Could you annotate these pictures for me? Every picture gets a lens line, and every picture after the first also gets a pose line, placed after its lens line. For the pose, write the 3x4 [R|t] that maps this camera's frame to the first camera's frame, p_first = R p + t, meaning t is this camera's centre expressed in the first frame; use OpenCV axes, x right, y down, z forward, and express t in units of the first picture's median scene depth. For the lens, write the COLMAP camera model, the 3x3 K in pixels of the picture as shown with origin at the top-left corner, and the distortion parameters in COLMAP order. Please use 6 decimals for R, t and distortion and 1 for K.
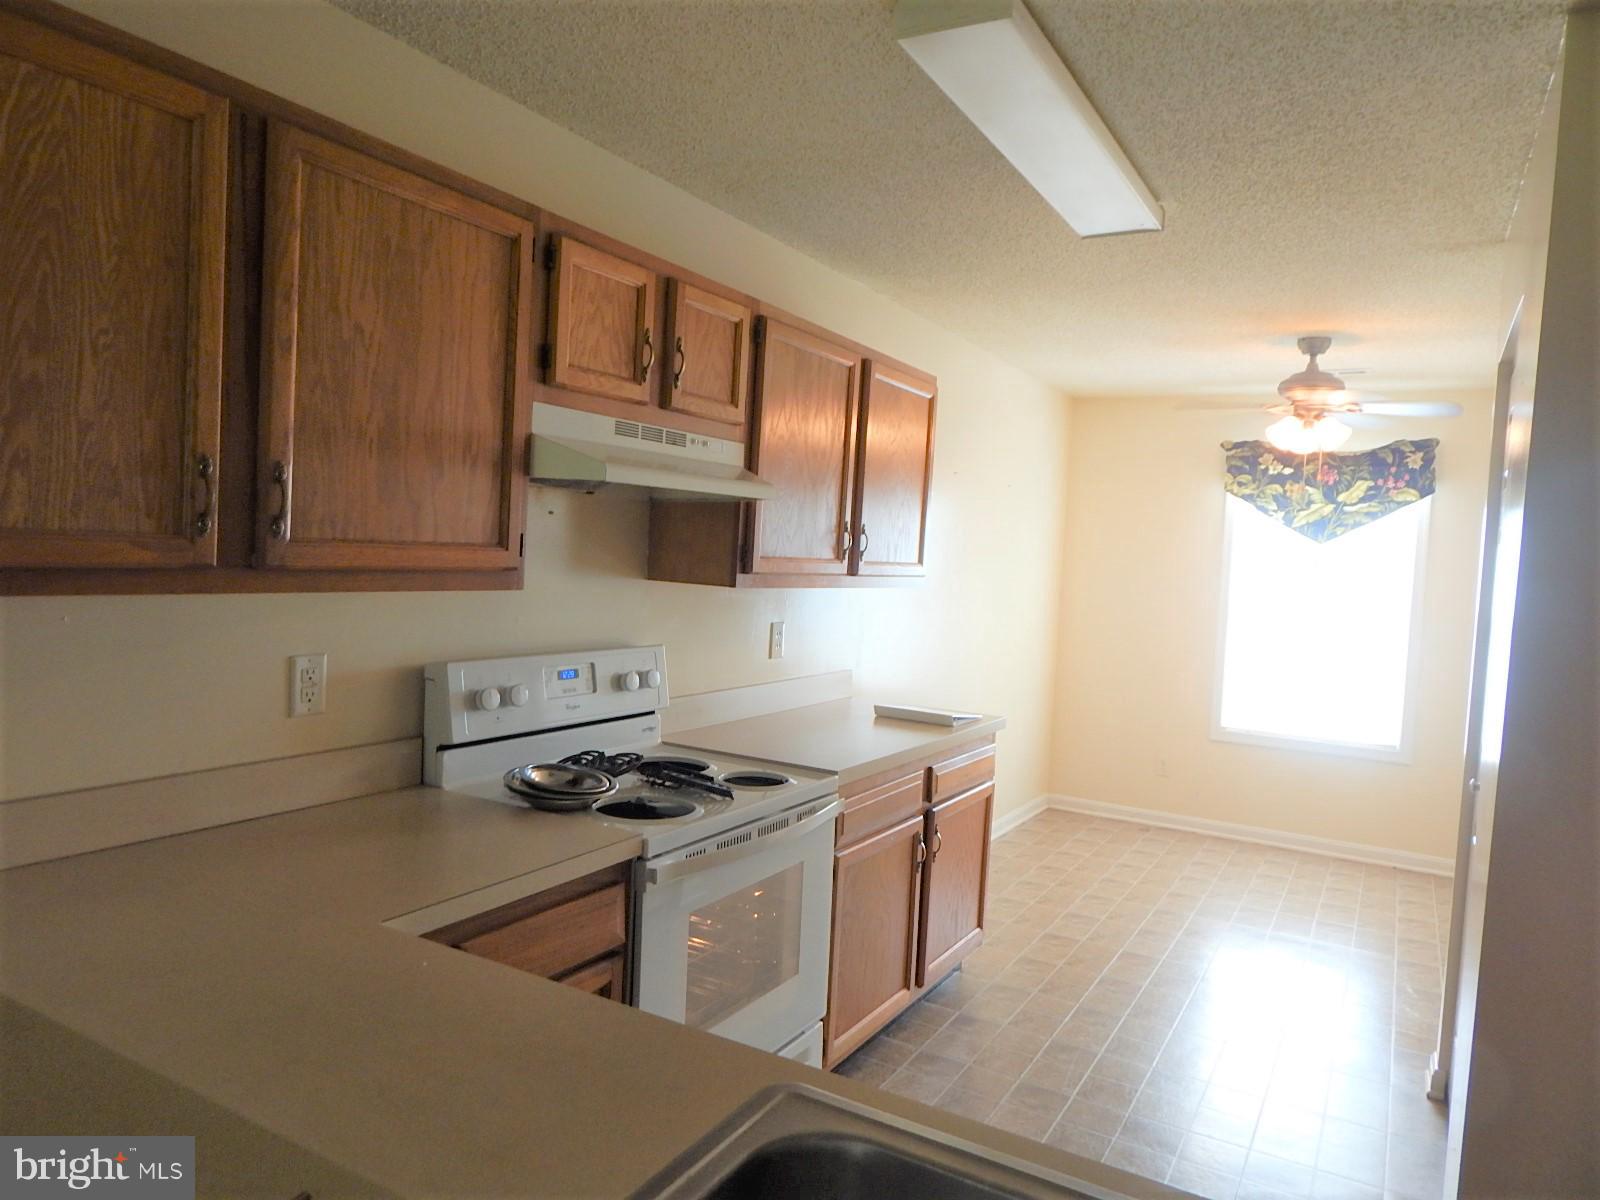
lens RADIAL K [[1057.9, 0, 813.2], [0, 1057.9, 595.9], [0, 0, 1]] dist [0.005583, -0.007994]
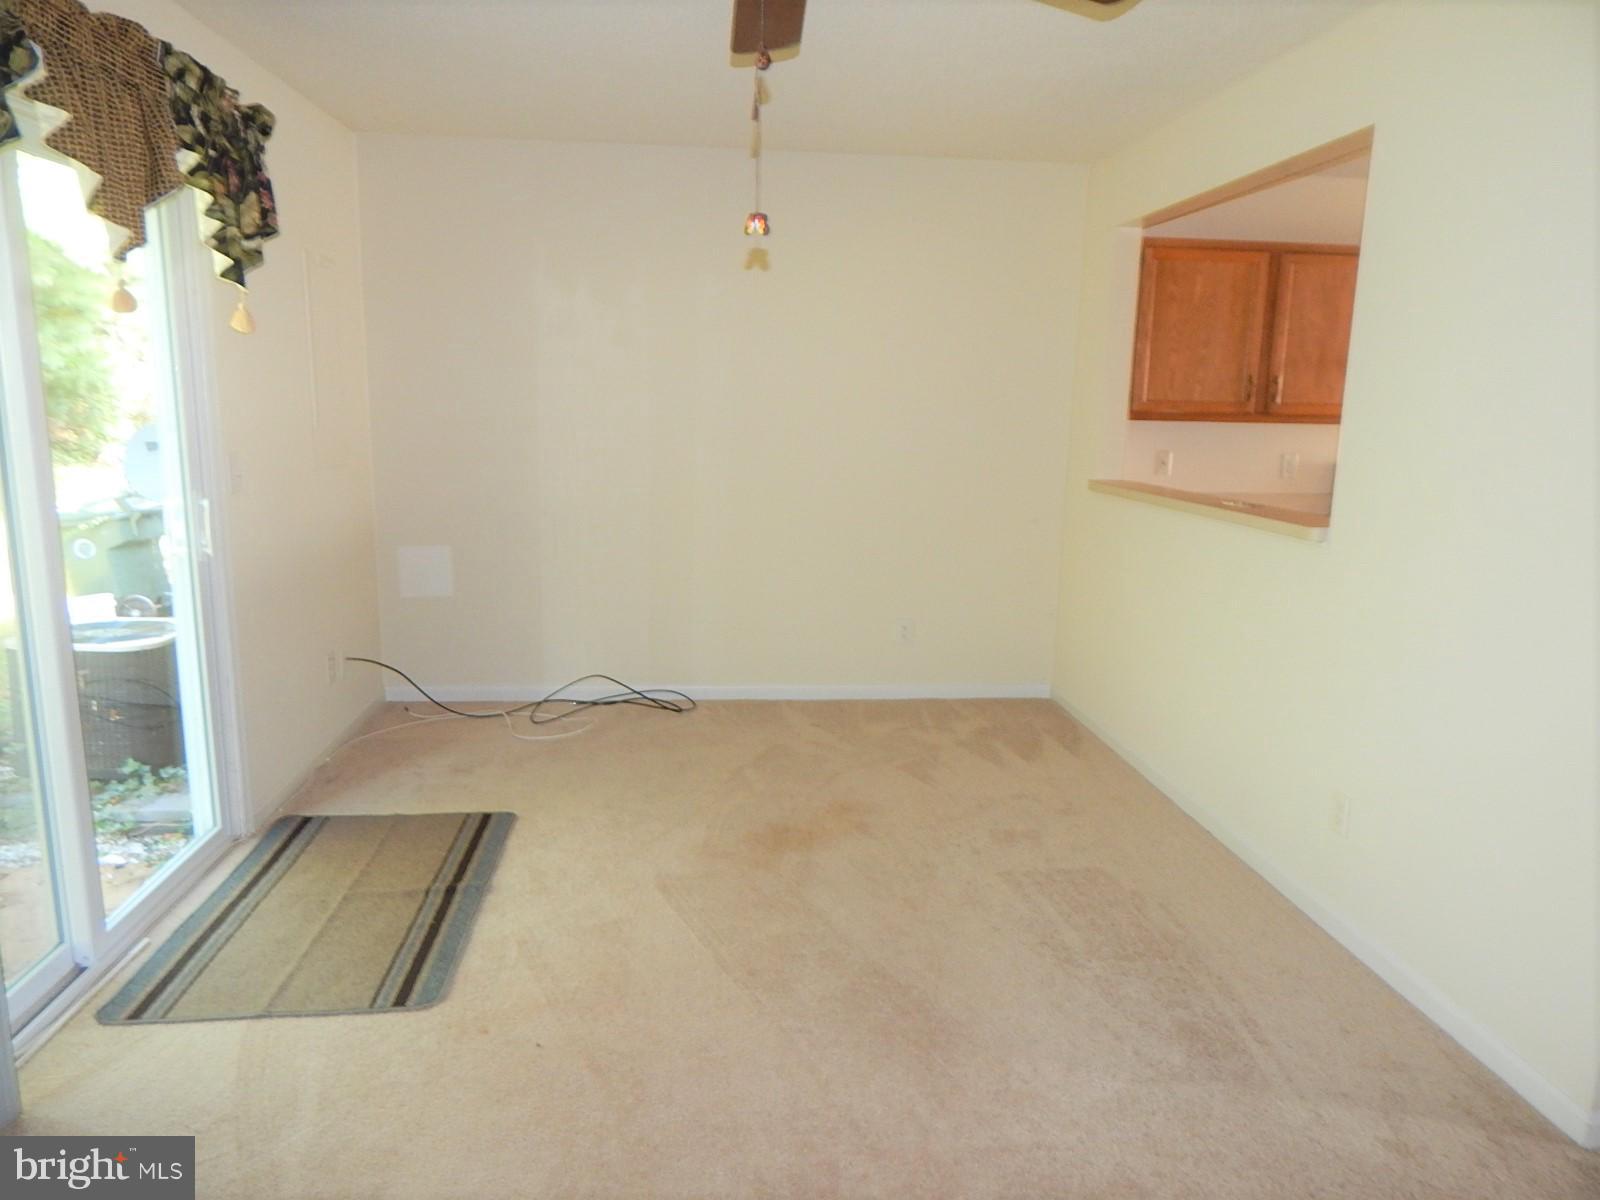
lens RADIAL K [[1057.9, 0, 805.6], [0, 1057.9, 598.5], [0, 0, 1]] dist [0.005583, -0.007994]
pose [[0.577357, 0.112251, -0.808739, 0.899207], [-0.025735, 0.992514, 0.119386, 0.127207], [0.816086, -0.048116, 0.575924, -1.346139]]
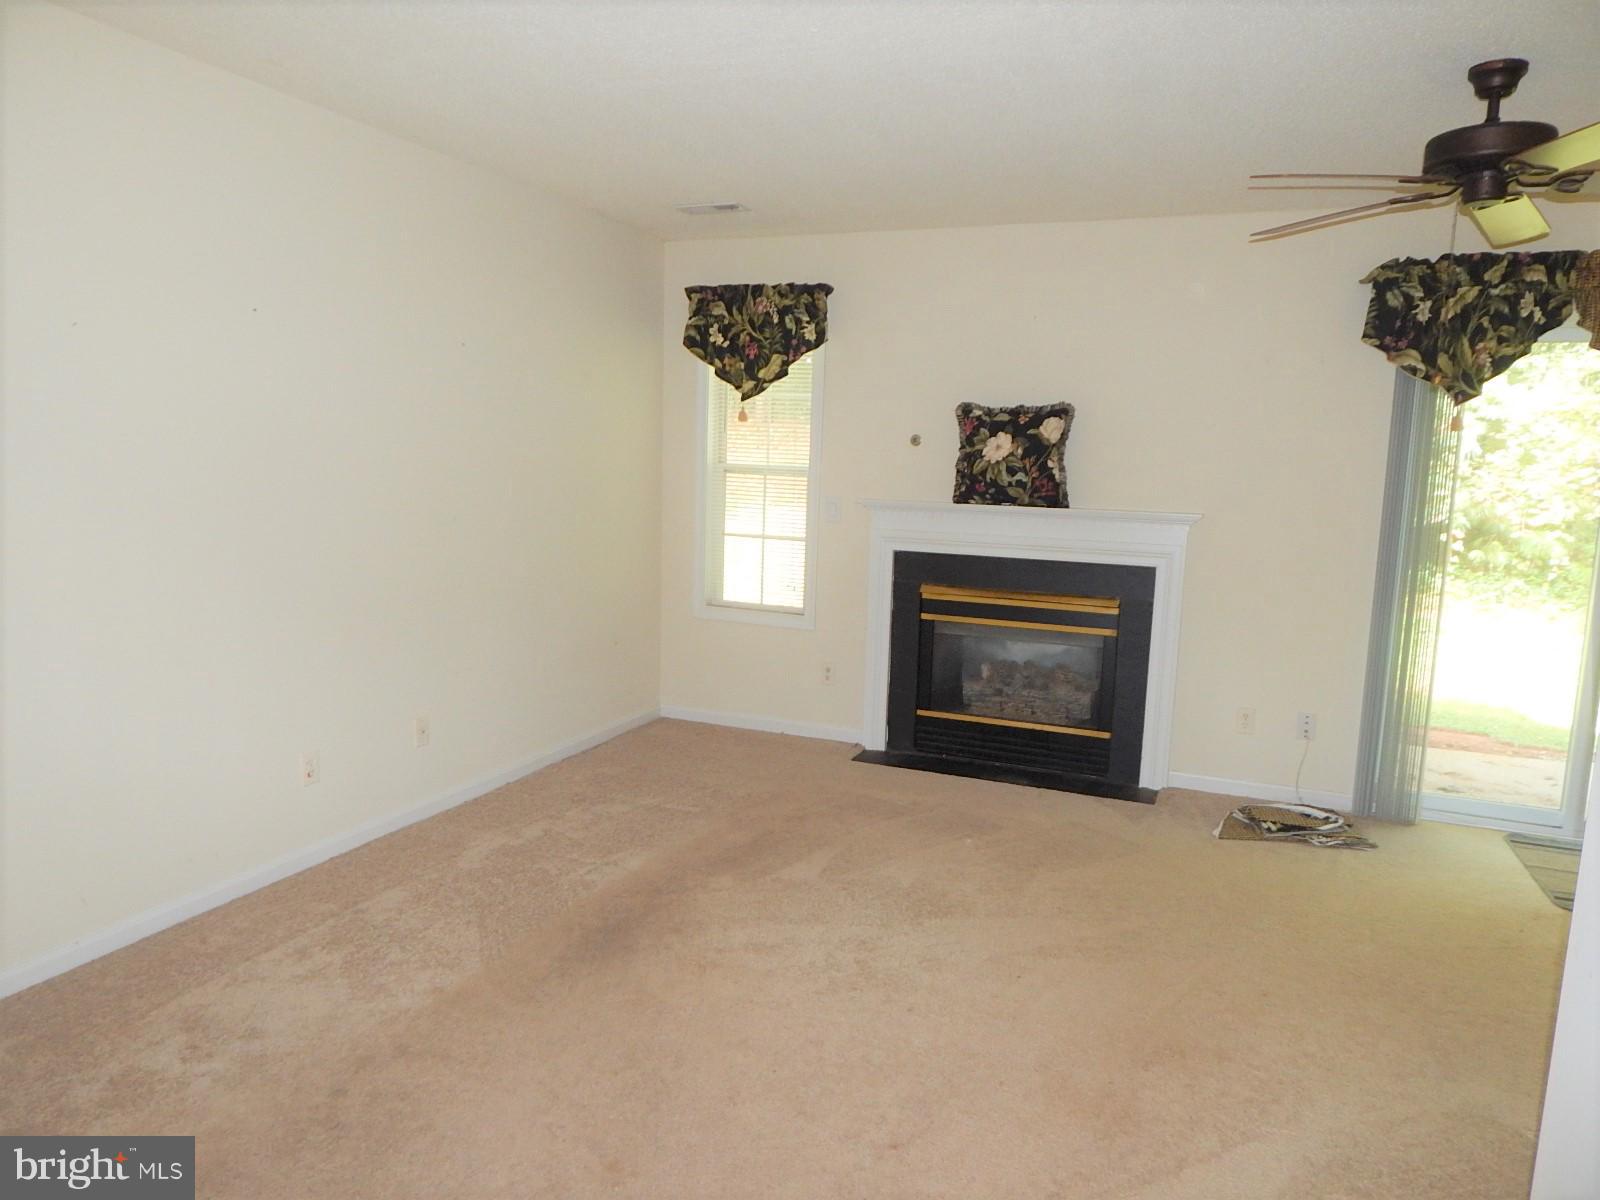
lens RADIAL K [[1057.9, 0, 799.6], [0, 1057.9, 593.2], [0, 0, 1]] dist [0.005583, -0.007994]
pose [[-0.986655, -0.063930, -0.149752, 1.240350], [-0.090872, 0.979345, 0.180628, 0.047132], [0.135111, 0.191826, -0.972084, 0.389172]]
